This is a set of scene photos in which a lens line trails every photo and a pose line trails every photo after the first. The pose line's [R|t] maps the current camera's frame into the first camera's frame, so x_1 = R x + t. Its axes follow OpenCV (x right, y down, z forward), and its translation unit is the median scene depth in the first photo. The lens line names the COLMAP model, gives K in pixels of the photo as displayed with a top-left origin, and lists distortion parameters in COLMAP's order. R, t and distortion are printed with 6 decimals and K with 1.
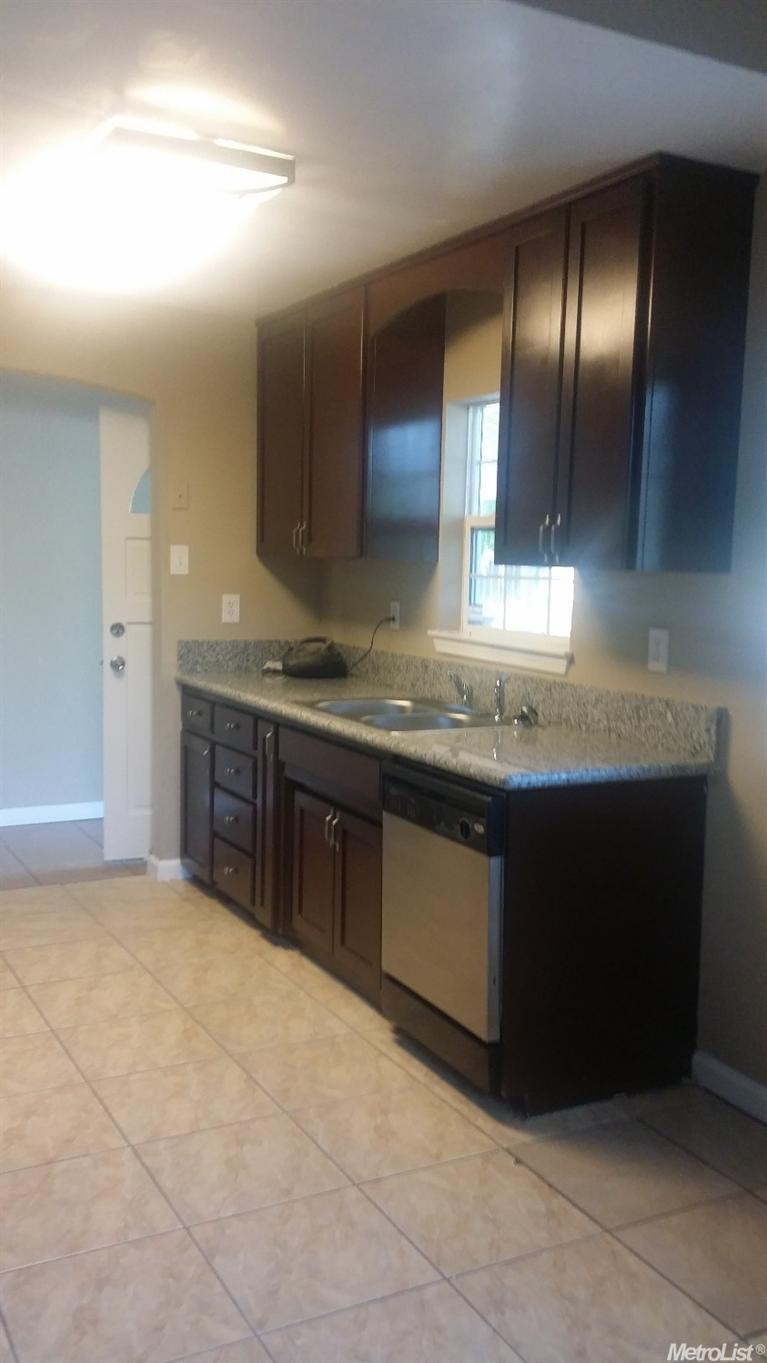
lens RADIAL K [[1219.1, 0, 383.5], [0, 1219.1, 681.5], [0, 0, 1]] dist [0.102886, -0.377868]
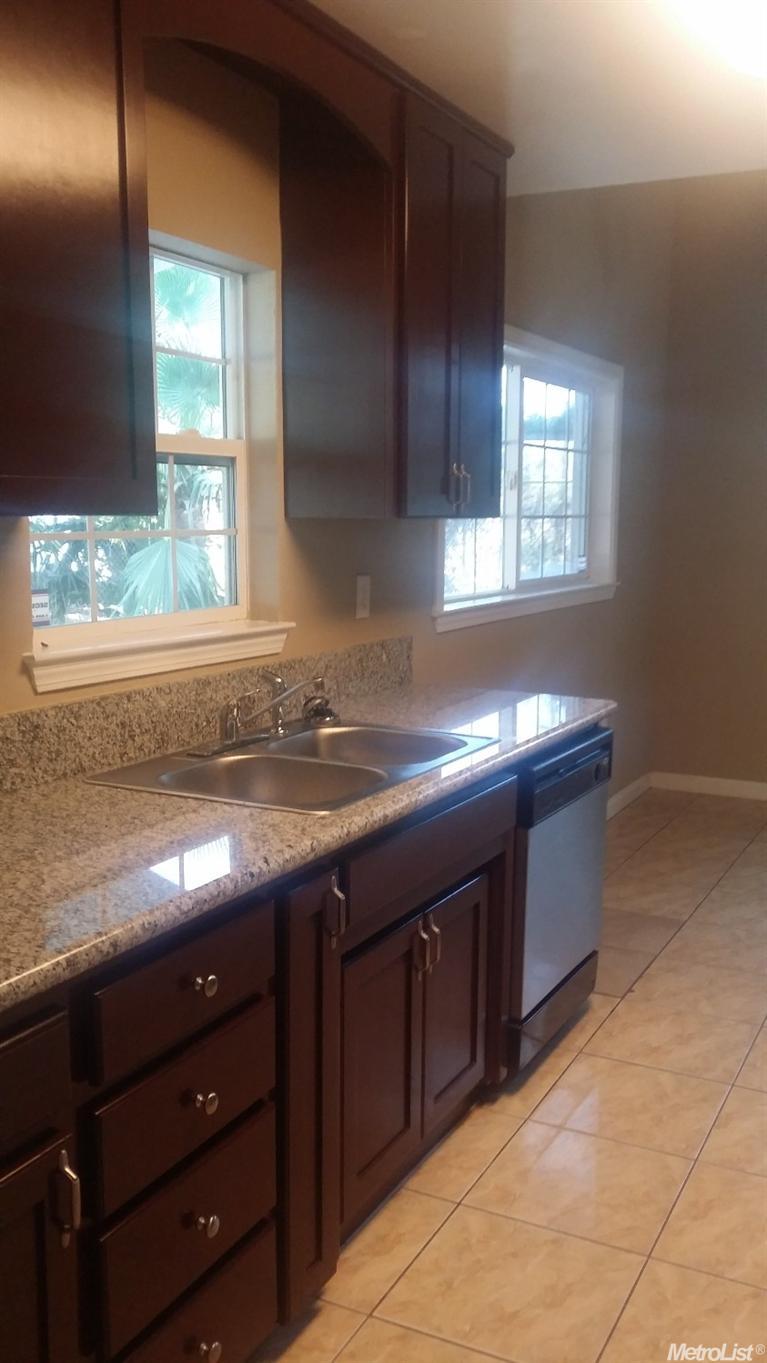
lens RADIAL K [[1219.1, 0, 383.5], [0, 1219.1, 681.5], [0, 0, 1]] dist [0.102886, -0.377868]
pose [[-0.580042, -0.140392, 0.802398, -0.581393], [0.062714, 0.974416, 0.215824, -0.168849], [-0.812169, 0.175509, -0.556398, 1.517410]]
